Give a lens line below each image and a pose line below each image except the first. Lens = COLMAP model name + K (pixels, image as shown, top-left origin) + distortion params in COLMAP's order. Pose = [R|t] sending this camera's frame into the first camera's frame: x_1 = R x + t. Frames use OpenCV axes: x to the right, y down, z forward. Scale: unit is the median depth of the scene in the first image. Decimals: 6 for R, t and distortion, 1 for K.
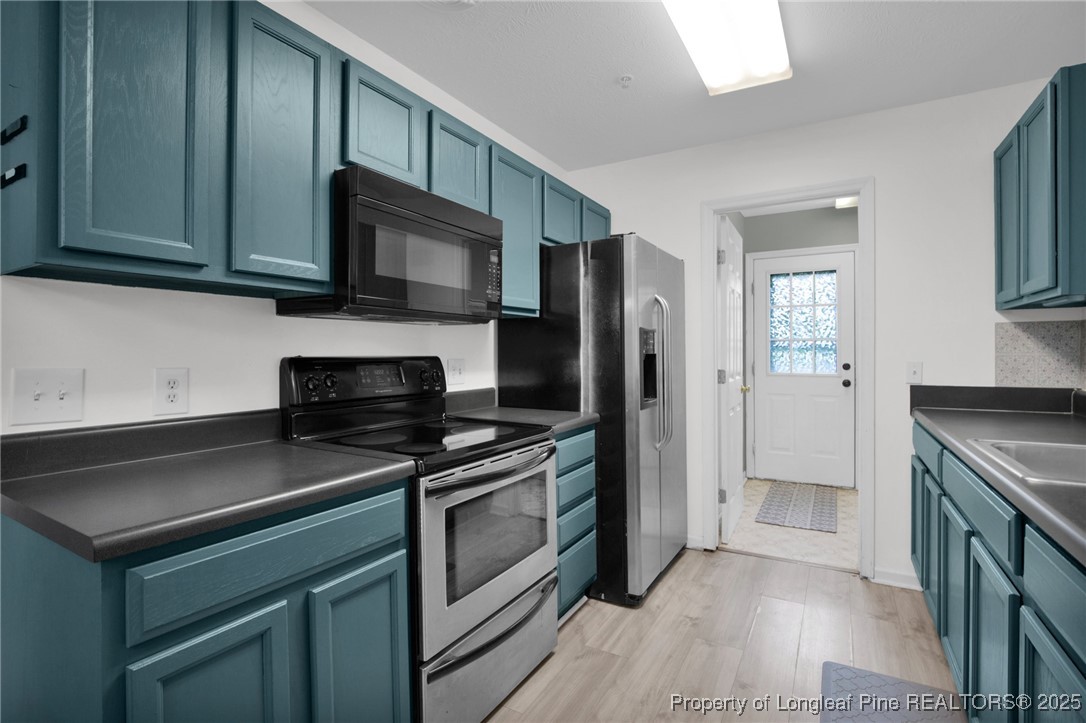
lens RADIAL K [[519.6, 0, 540.1], [0, 519.6, 358.7], [0, 0, 1]] dist [-0.030593, -0.000314]
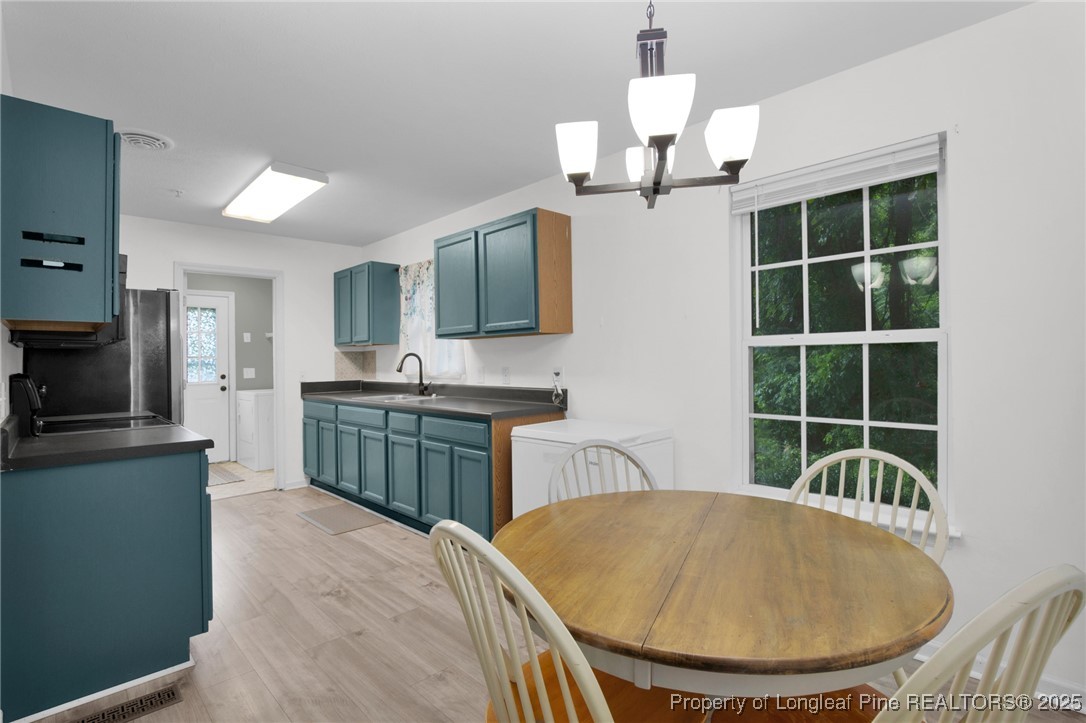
lens RADIAL K [[519.6, 0, 540.1], [0, 519.6, 358.7], [0, 0, 1]] dist [-0.030593, -0.000314]
pose [[0.278752, 0.002865, 0.960359, -0.520053], [0.024637, 0.999645, -0.010134, 0.001331], [-0.960047, 0.026485, 0.278582, -0.241916]]
